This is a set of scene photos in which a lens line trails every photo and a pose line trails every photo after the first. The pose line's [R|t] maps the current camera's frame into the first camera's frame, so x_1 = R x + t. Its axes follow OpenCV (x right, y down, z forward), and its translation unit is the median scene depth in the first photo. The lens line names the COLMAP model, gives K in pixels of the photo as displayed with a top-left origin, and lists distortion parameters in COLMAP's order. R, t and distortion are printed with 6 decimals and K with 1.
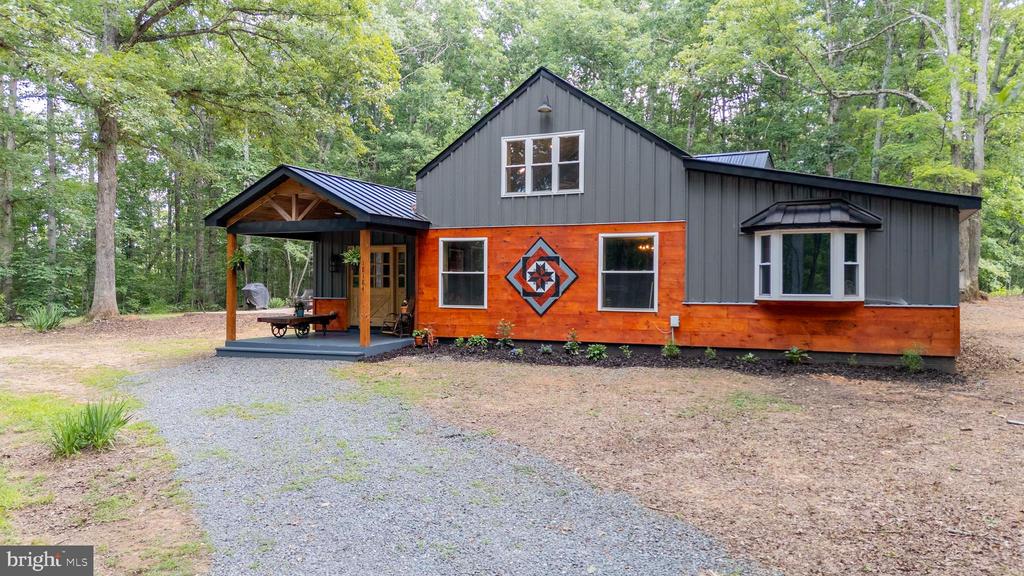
lens RADIAL K [[751.8, 0, 515.9], [0, 751.8, 288.6], [0, 0, 1]] dist [0.130814, -0.092265]
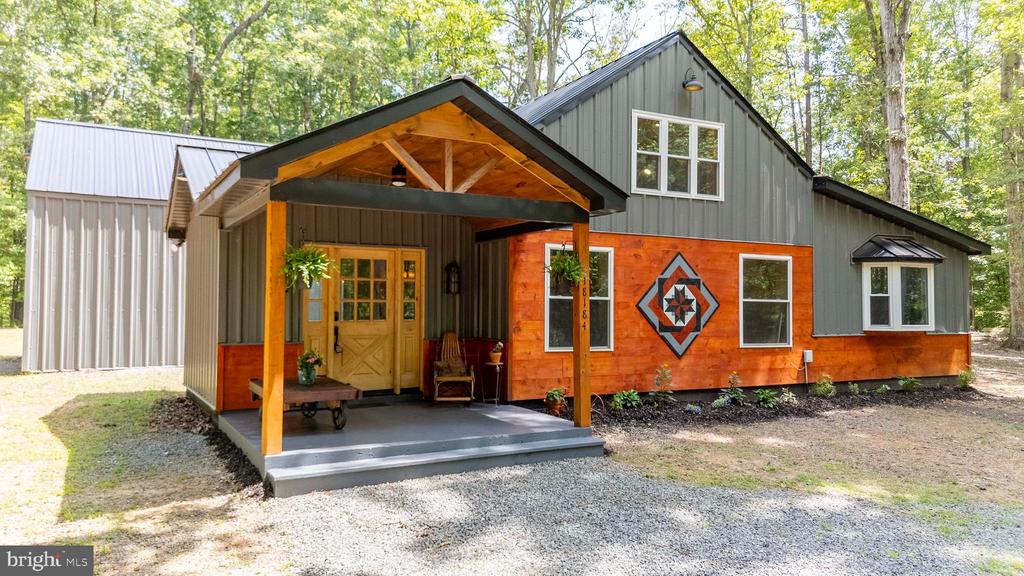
lens RADIAL K [[751.8, 0, 515.9], [0, 751.8, 288.6], [0, 0, 1]] dist [0.130814, -0.092265]
pose [[0.588136, 0.021296, 0.808481, -0.691256], [0.001722, 0.999618, -0.027584, -0.012010], [-0.808760, 0.017615, 0.587875, 0.703418]]
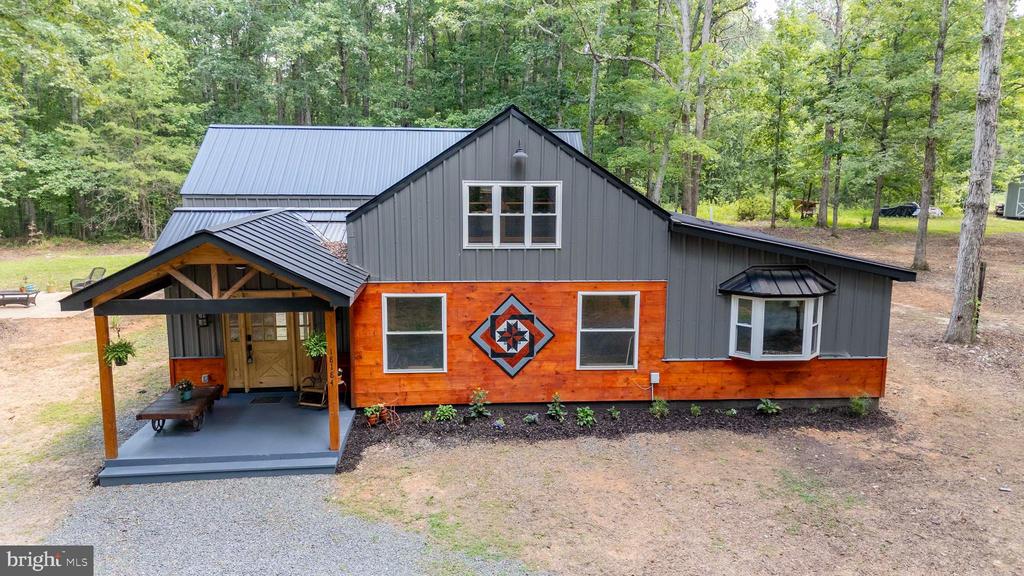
lens RADIAL K [[751.8, 0, 515.9], [0, 751.8, 288.6], [0, 0, 1]] dist [0.130814, -0.092265]
pose [[0.875119, -0.084406, 0.476489, -0.407941], [0.002340, 0.985397, 0.170256, -0.236374], [-0.483901, -0.147879, 0.862538, 0.213883]]
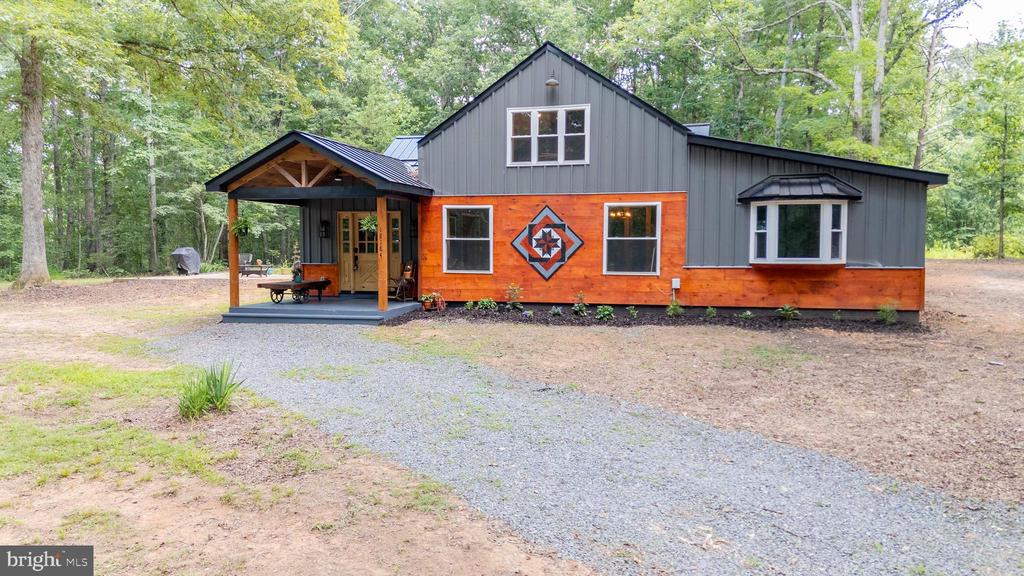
lens RADIAL K [[751.8, 0, 515.9], [0, 751.8, 288.6], [0, 0, 1]] dist [0.130814, -0.092265]
pose [[0.987109, -0.011339, 0.159649, -0.184553], [0.003311, 0.998720, 0.050466, -0.005333], [-0.160017, -0.049287, 0.985883, -0.044017]]
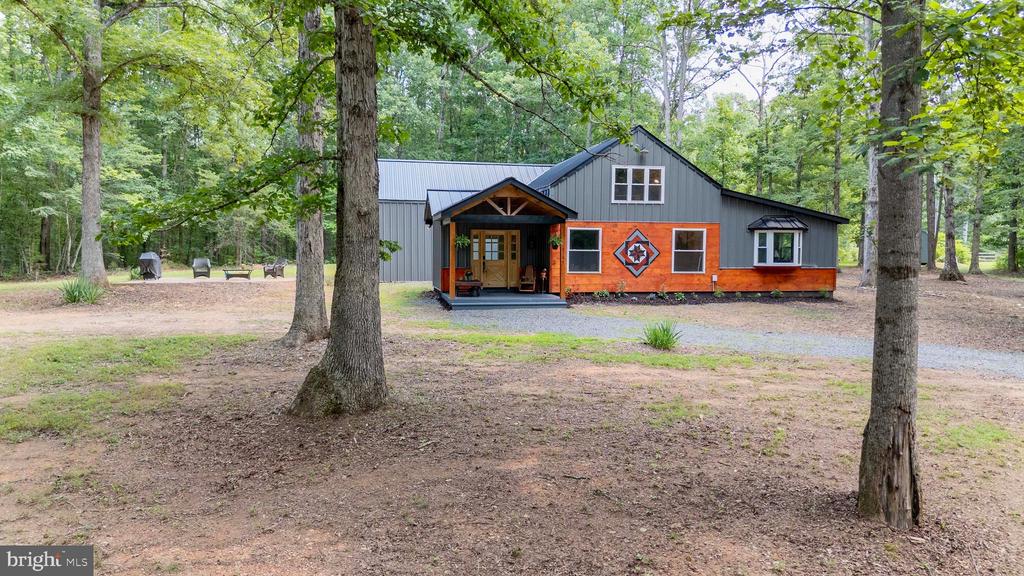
lens RADIAL K [[751.8, 0, 515.9], [0, 751.8, 288.6], [0, 0, 1]] dist [0.130814, -0.092265]
pose [[0.813452, -0.028119, 0.580952, -1.166506], [-0.000448, 0.998800, 0.048971, -0.019726], [-0.581632, -0.040096, 0.812463, -0.190478]]
